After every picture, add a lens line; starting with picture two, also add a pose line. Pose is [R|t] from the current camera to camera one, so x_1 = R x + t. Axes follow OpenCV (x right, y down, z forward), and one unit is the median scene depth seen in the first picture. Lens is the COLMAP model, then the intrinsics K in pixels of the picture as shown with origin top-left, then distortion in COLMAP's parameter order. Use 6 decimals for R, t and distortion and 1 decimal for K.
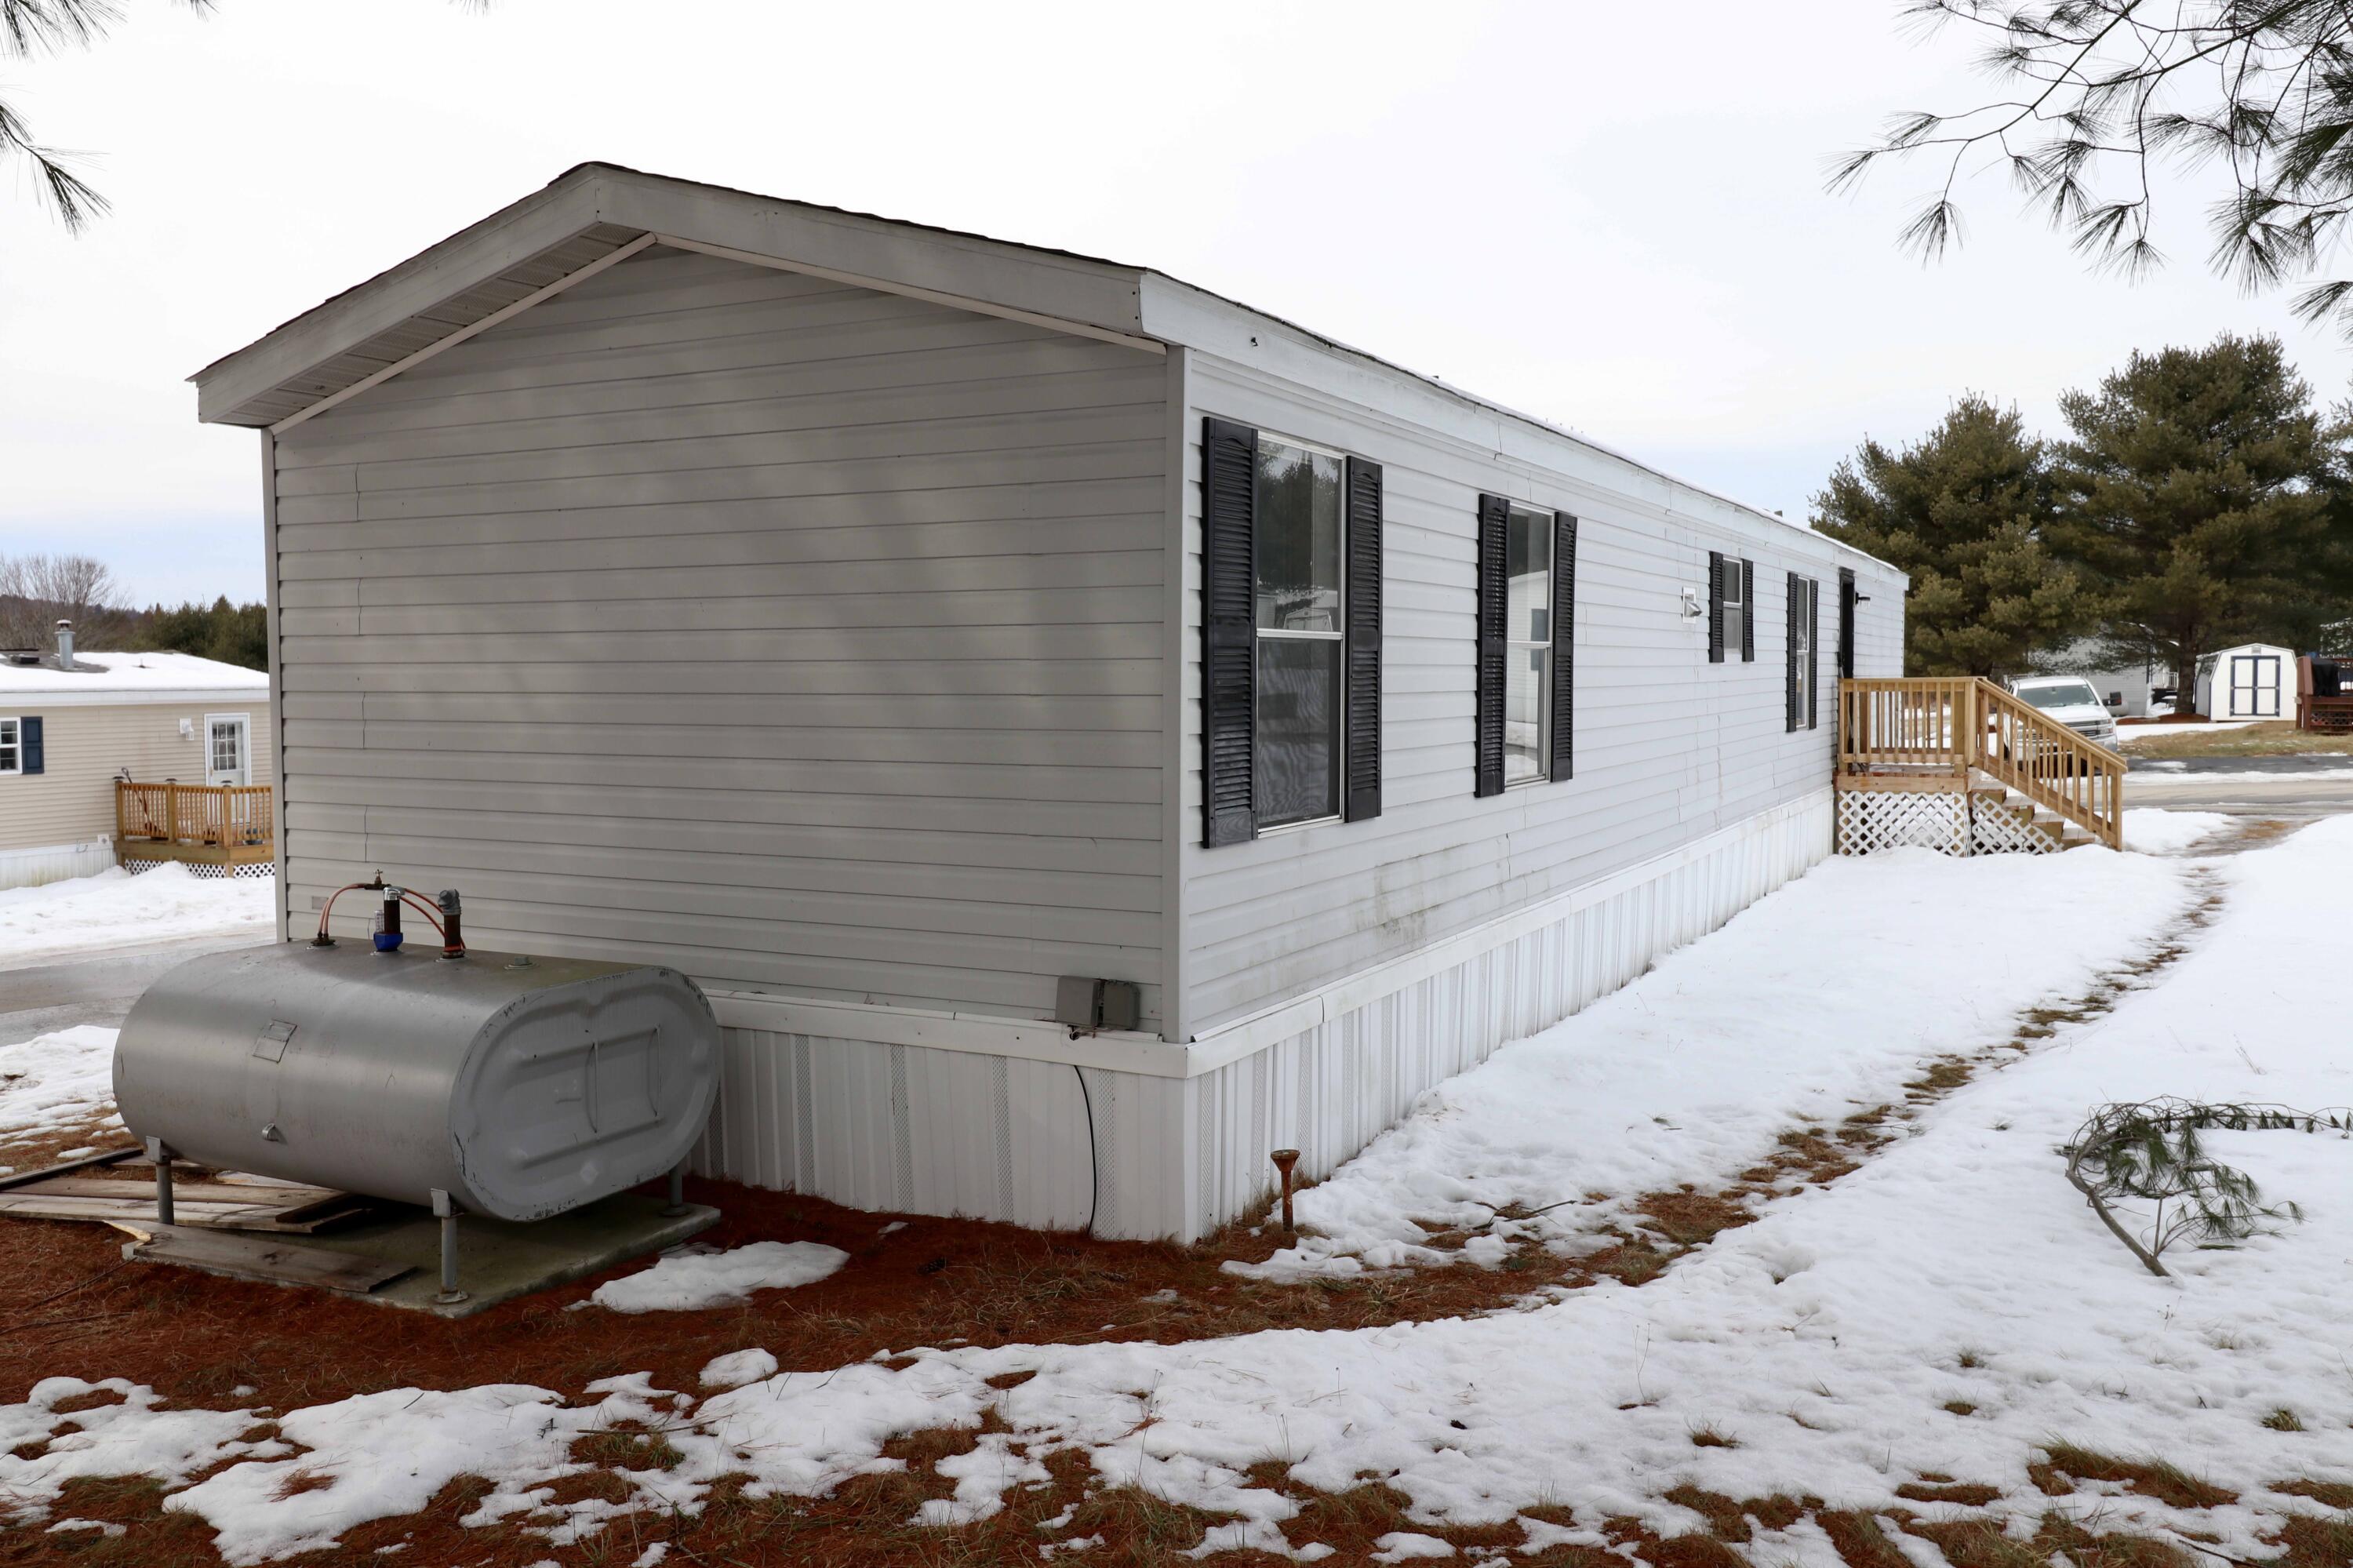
lens RADIAL K [[1850.2, 0, 1176.5], [0, 1850.2, 784.0], [0, 0, 1]] dist [0.010147, -0.008311]
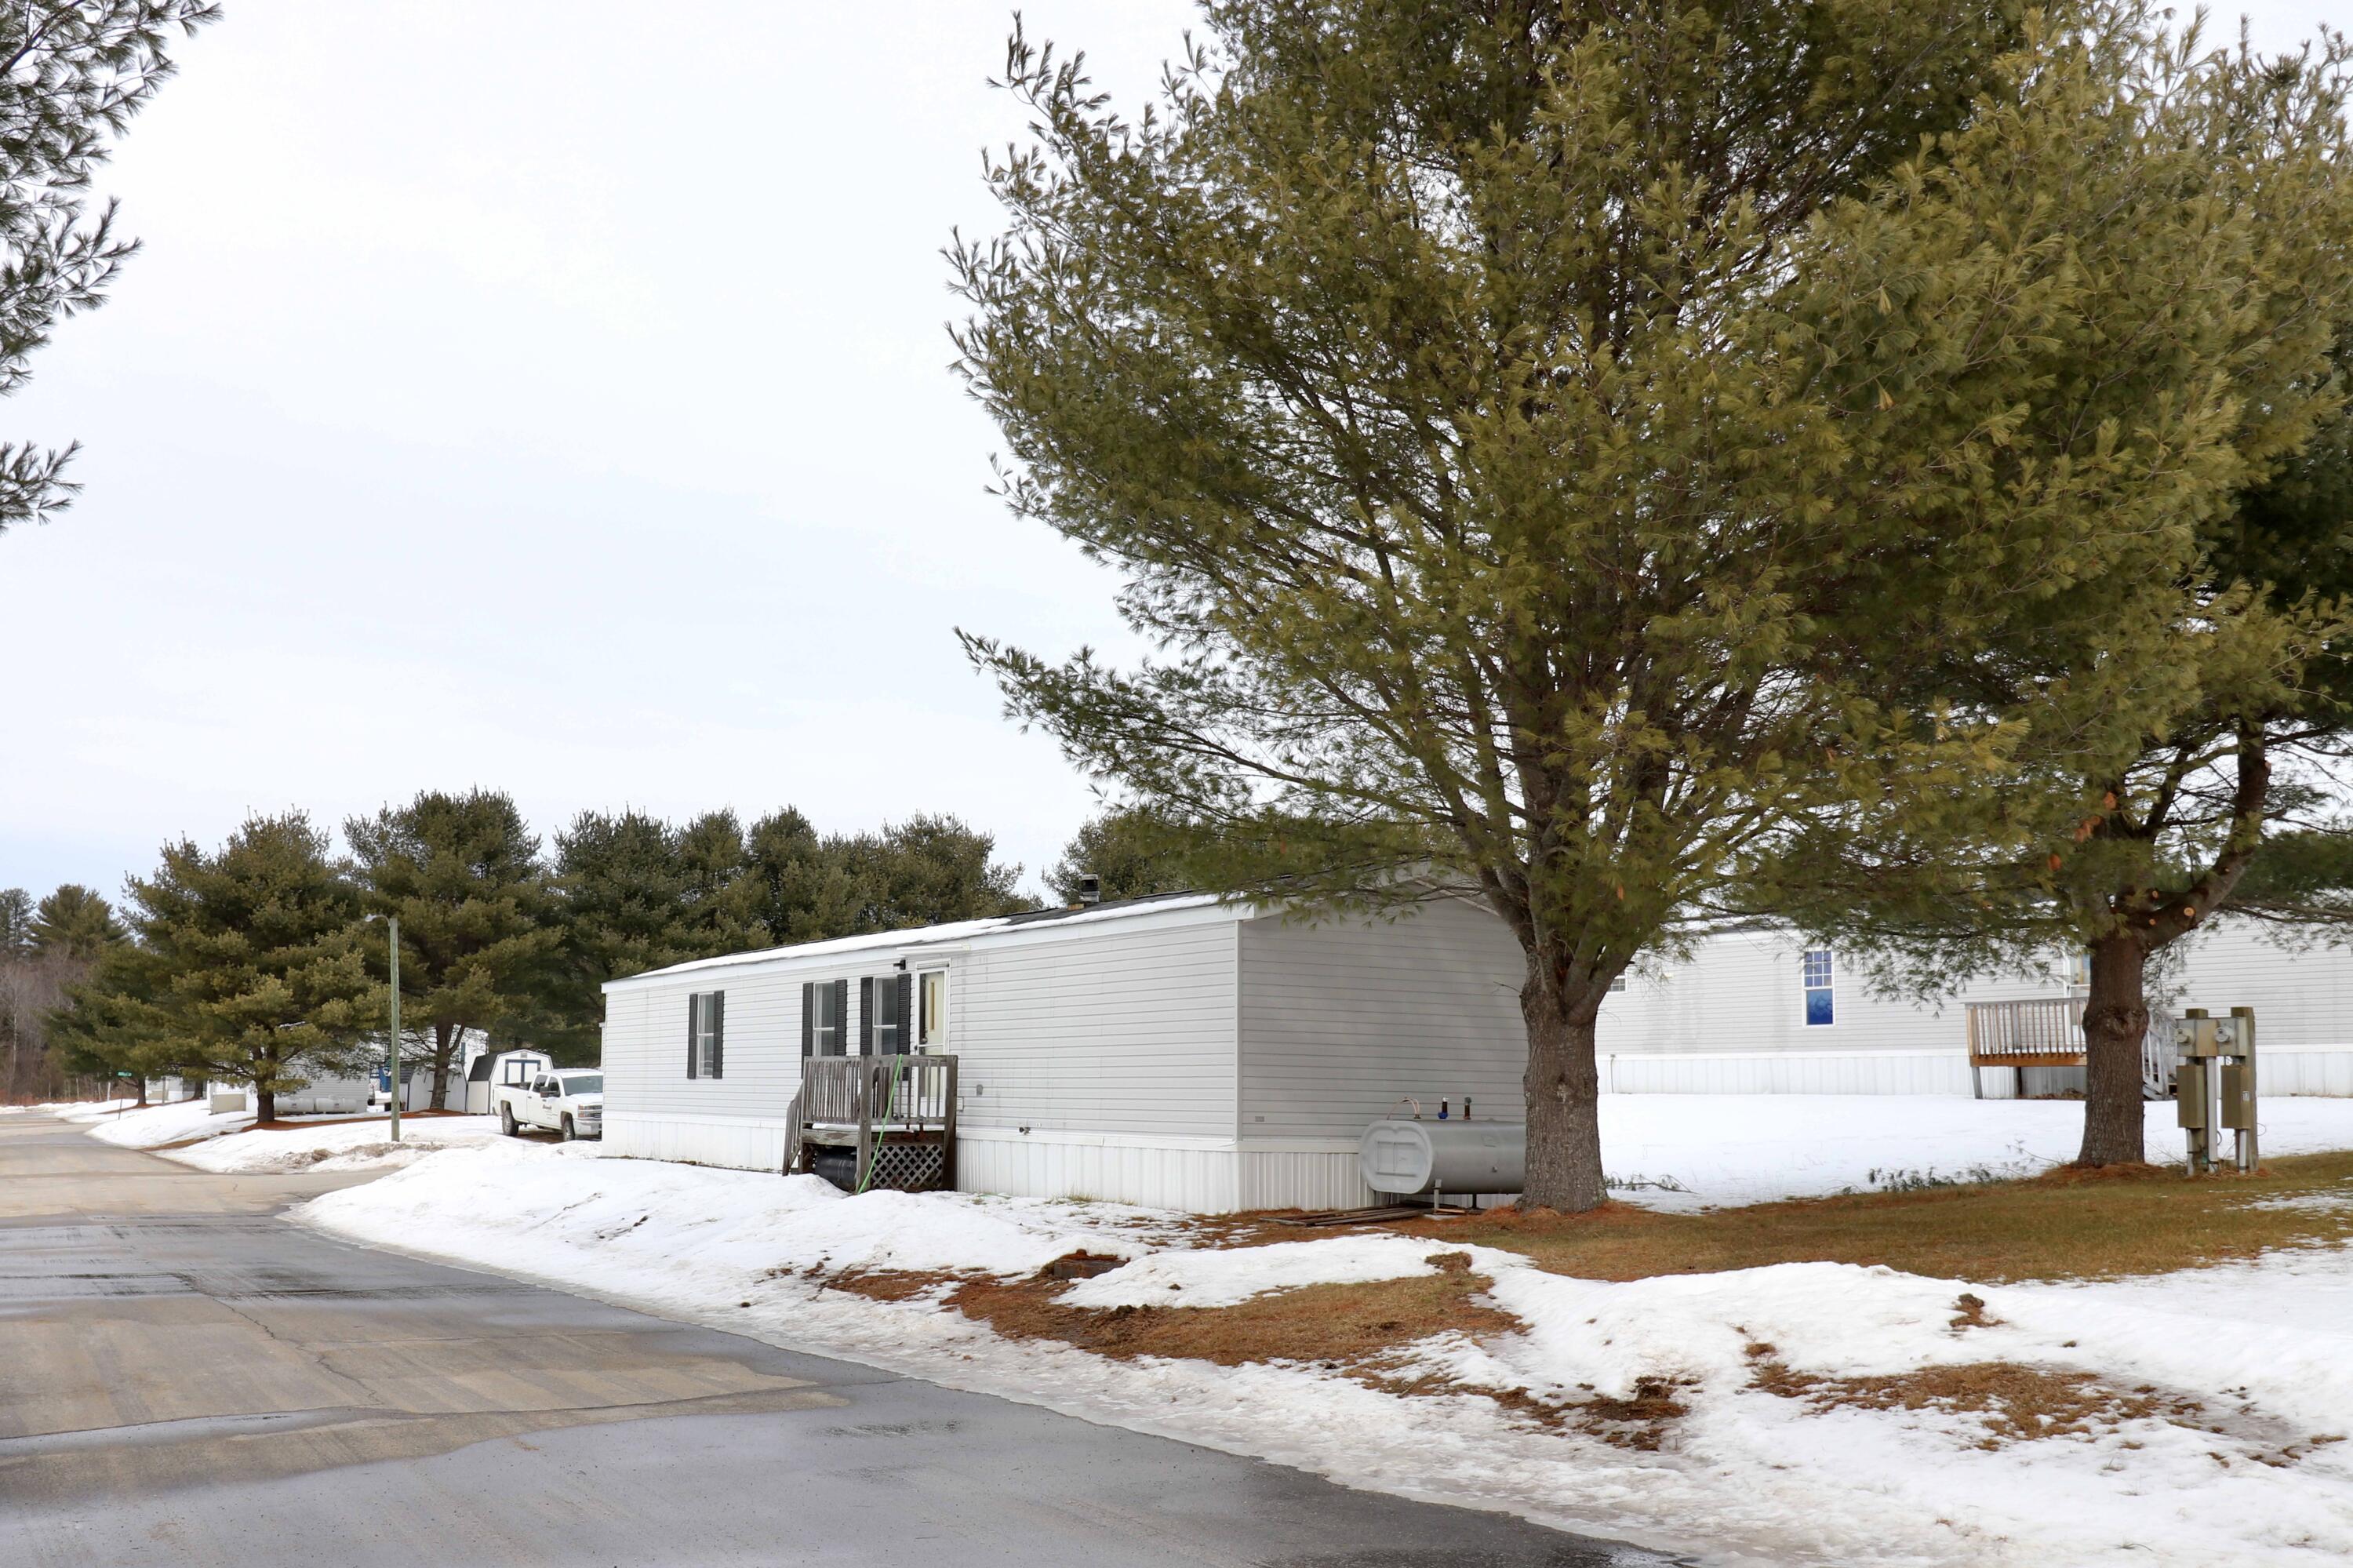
lens RADIAL K [[2002.1, 0, 1176.5], [0, 2002.1, 784.0], [0, 0, 1]] dist [0.009542, 0.001888]
pose [[0.512905, 0.144163, 0.846254, -3.437374], [0.034322, 0.981566, -0.188016, 0.149437], [-0.857759, 0.125480, 0.498502, -0.341170]]
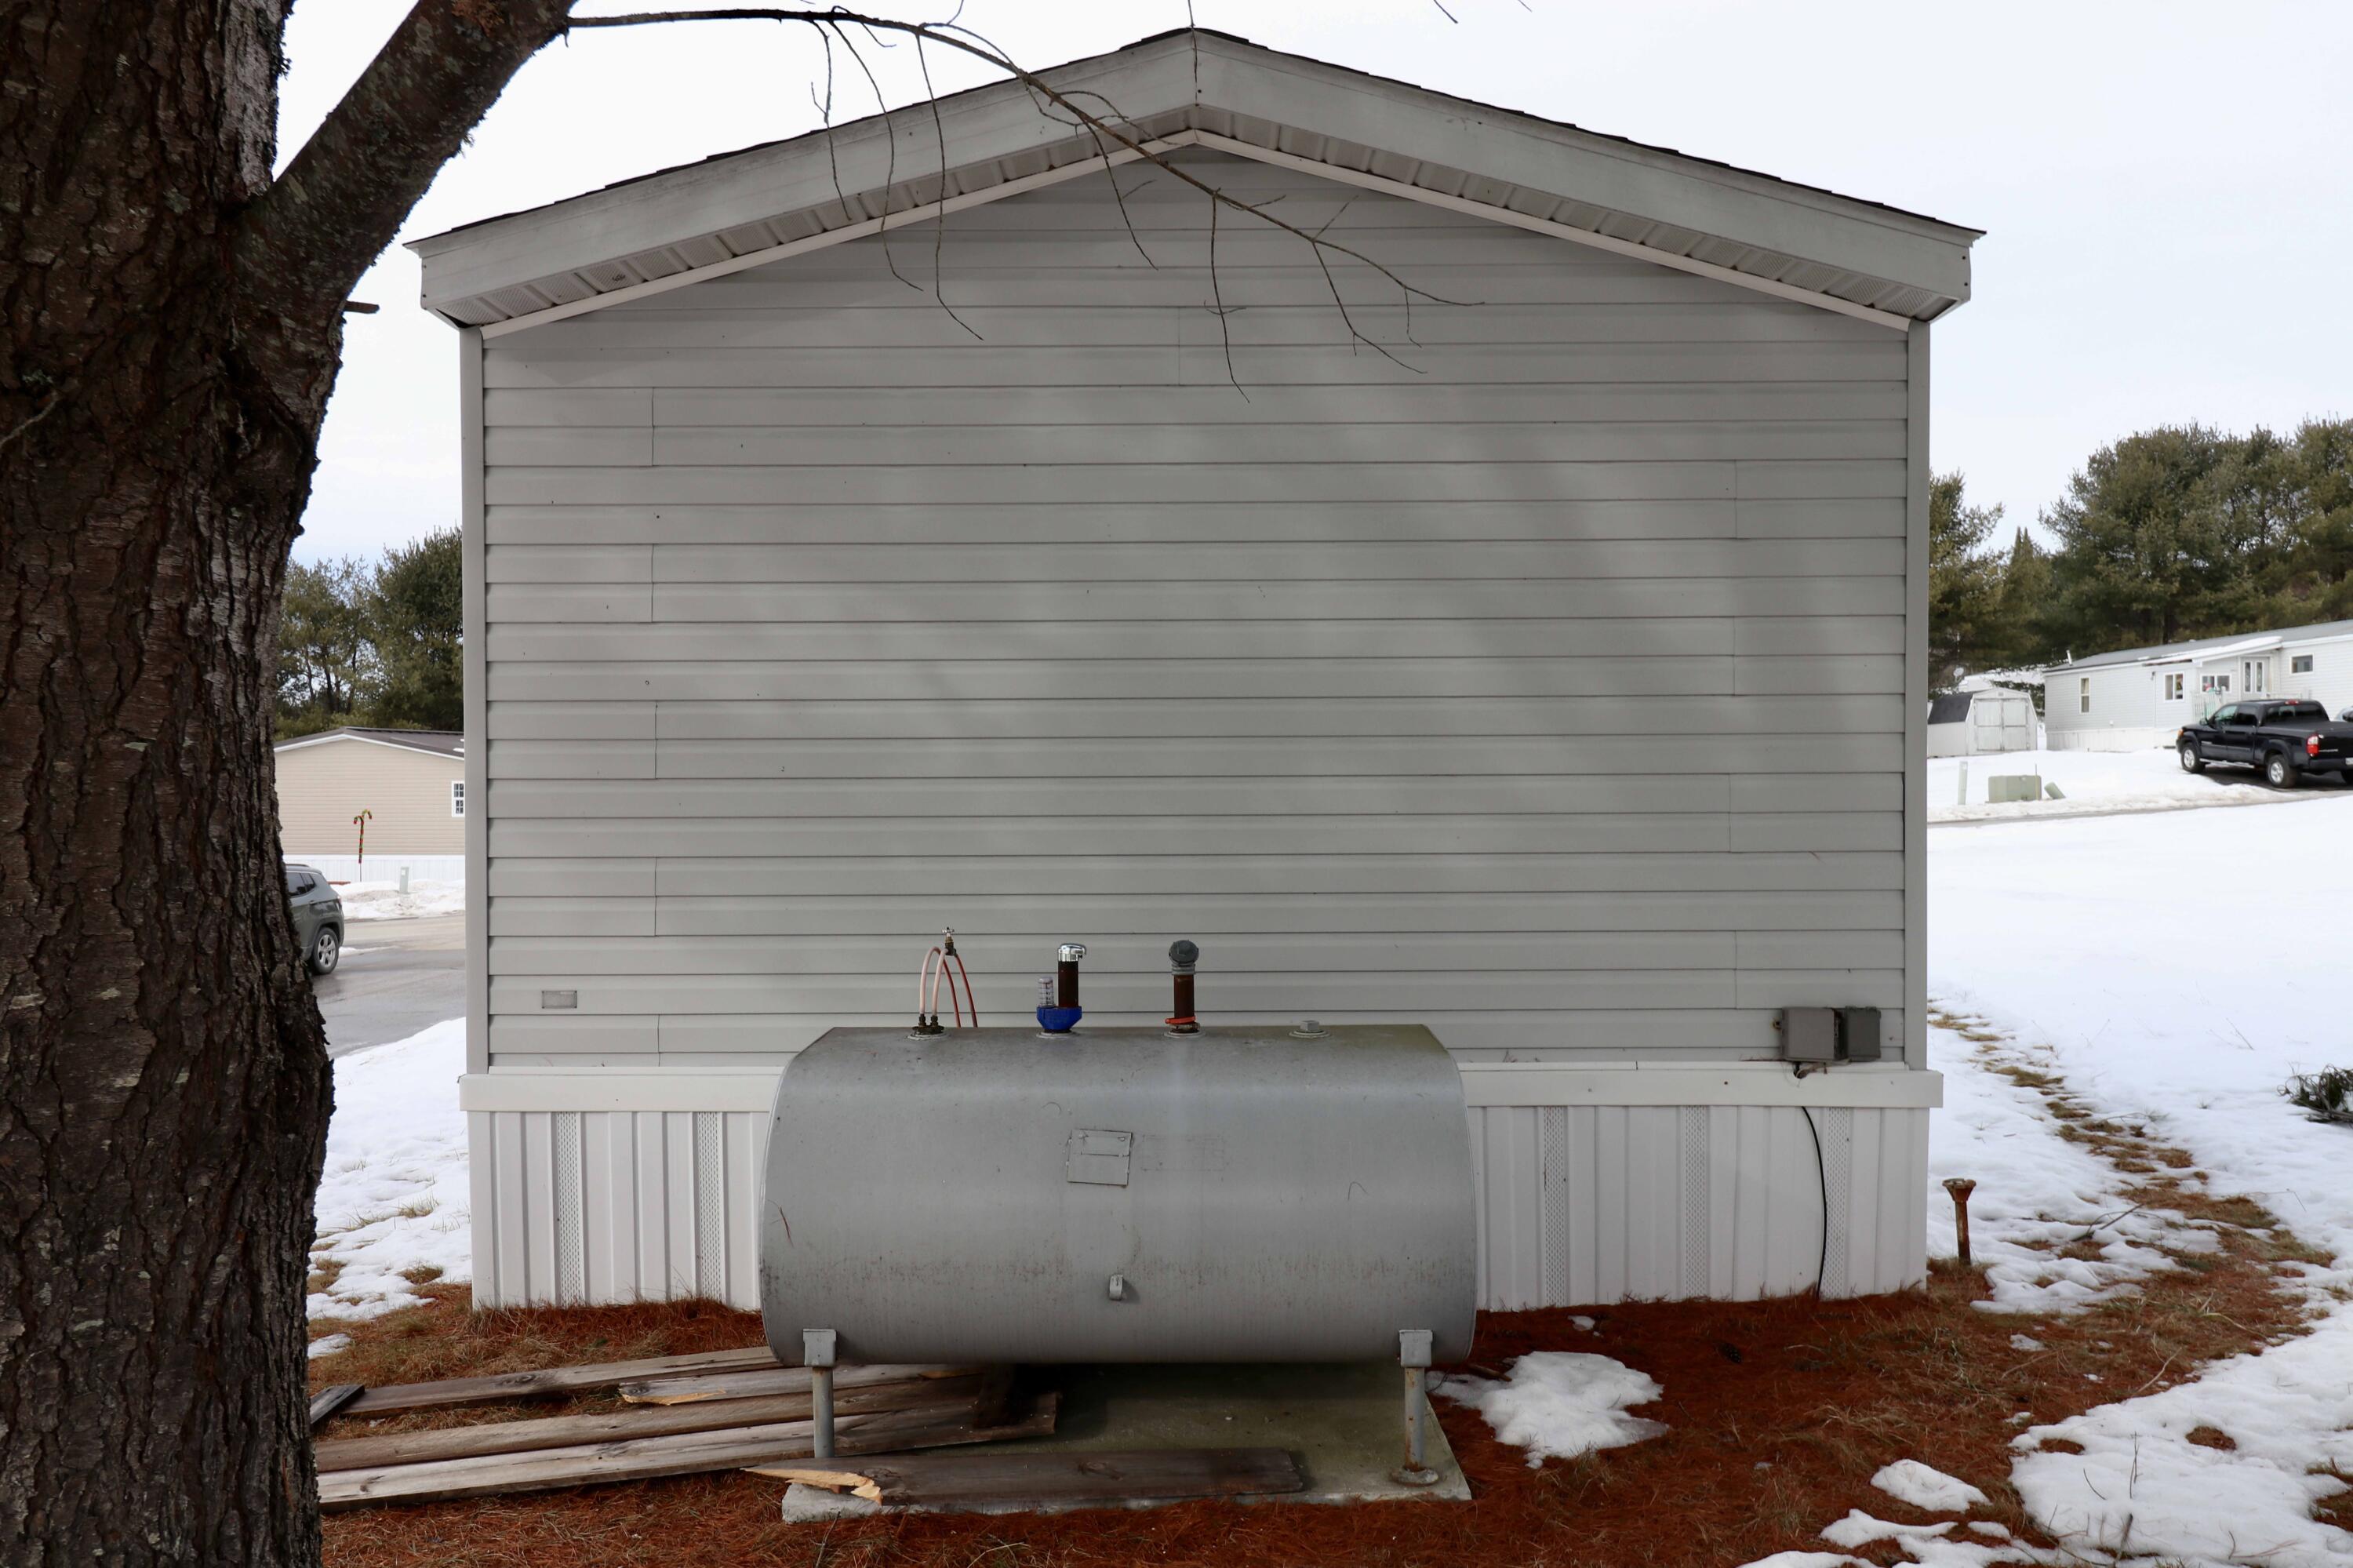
lens RADIAL K [[1850.2, 0, 1176.5], [0, 1850.2, 784.0], [0, 0, 1]] dist [0.010147, -0.008311]
pose [[0.890414, -0.006000, 0.455112, -0.691562], [0.030333, 0.998472, -0.046182, 0.026635], [-0.454140, 0.054925, 0.889236, 0.312553]]
